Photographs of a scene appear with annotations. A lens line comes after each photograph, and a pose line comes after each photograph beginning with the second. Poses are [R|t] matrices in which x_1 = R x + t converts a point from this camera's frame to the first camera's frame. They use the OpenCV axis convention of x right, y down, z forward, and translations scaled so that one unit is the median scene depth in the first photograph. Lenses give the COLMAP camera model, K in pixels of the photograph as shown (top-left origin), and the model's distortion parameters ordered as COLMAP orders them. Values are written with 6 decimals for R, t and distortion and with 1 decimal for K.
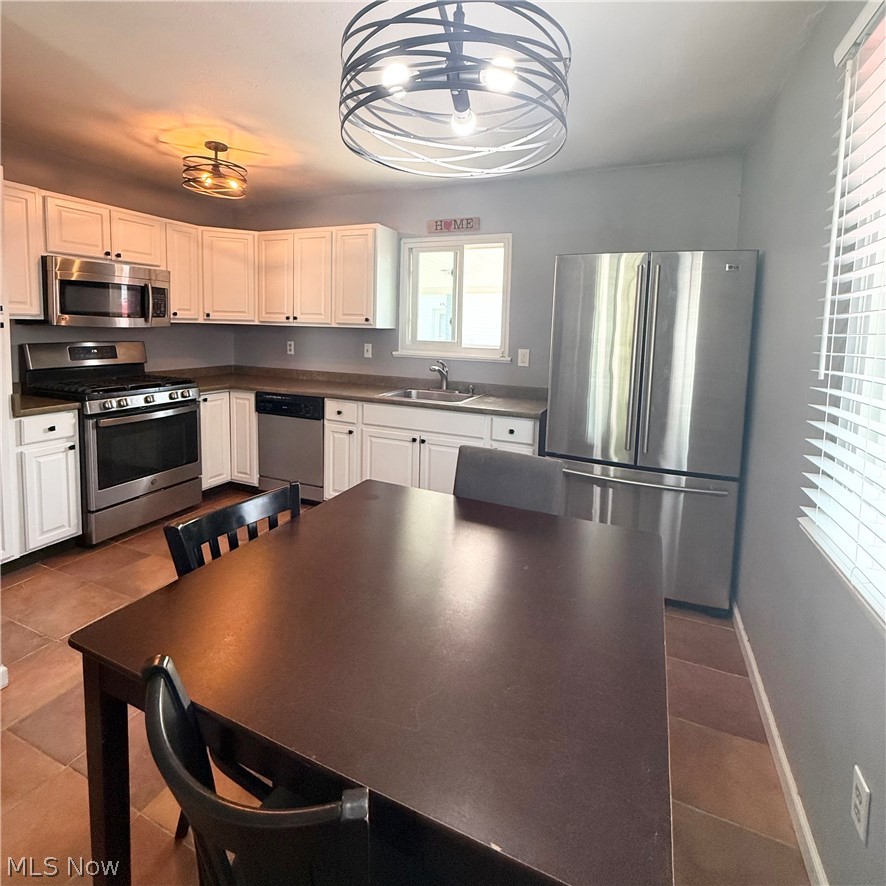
lens RADIAL K [[481.6, 0, 439.9], [0, 481.6, 366.8], [0, 0, 1]] dist [-0.001025, -0.000131]
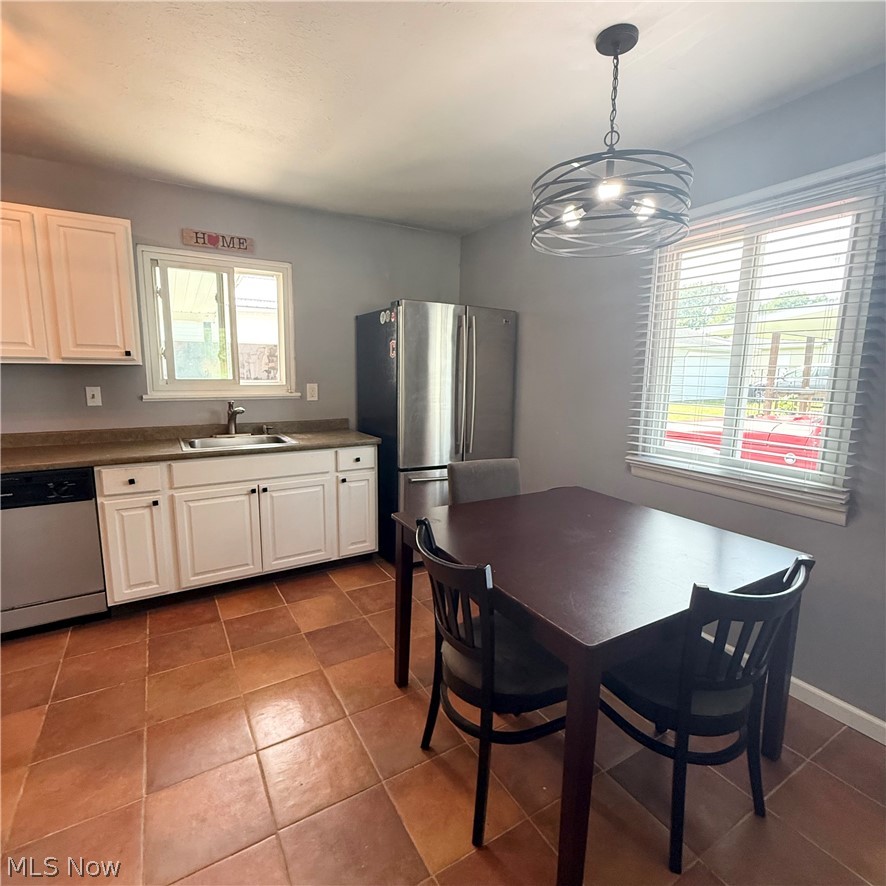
lens RADIAL K [[465.6, 0, 443.0], [0, 465.6, 443.0], [0, 0, 1]] dist [0.001161, 0.000164]
pose [[0.582850, -0.146823, 0.799206, -0.464099], [0.072397, 0.989012, 0.128894, -0.018897], [-0.809349, -0.017266, 0.587075, 0.191869]]
